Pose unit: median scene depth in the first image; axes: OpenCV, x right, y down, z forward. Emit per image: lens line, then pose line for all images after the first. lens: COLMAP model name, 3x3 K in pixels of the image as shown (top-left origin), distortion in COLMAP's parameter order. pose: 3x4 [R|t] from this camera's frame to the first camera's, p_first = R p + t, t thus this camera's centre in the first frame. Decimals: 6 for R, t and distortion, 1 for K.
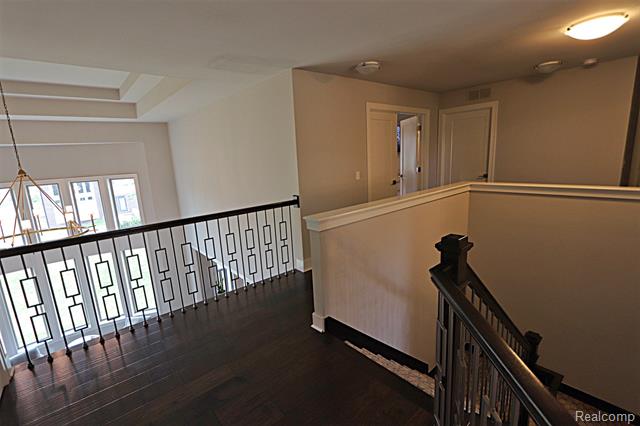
lens RADIAL K [[295.4, 0, 317.3], [0, 295.4, 213.3], [0, 0, 1]] dist [-0.000892, -0.000249]
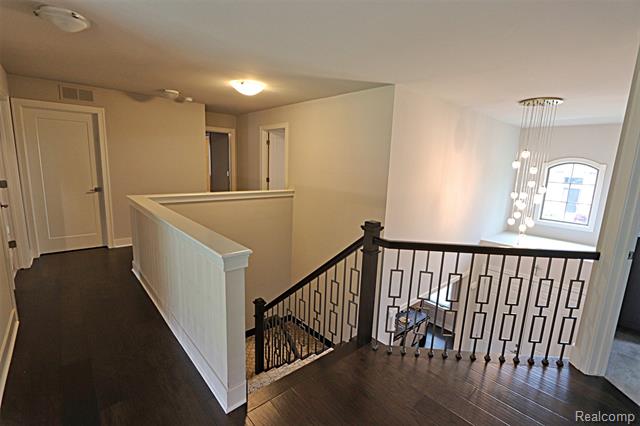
lens RADIAL K [[295.0, 0, 316.4], [0, 295.0, 214.6], [0, 0, 1]] dist [-0.001548, 0.000352]
pose [[0.000844, -0.120775, 0.992680, -0.346327], [0.165382, 0.979027, 0.118973, -0.055175], [-0.986229, 0.164071, 0.020800, 0.380242]]
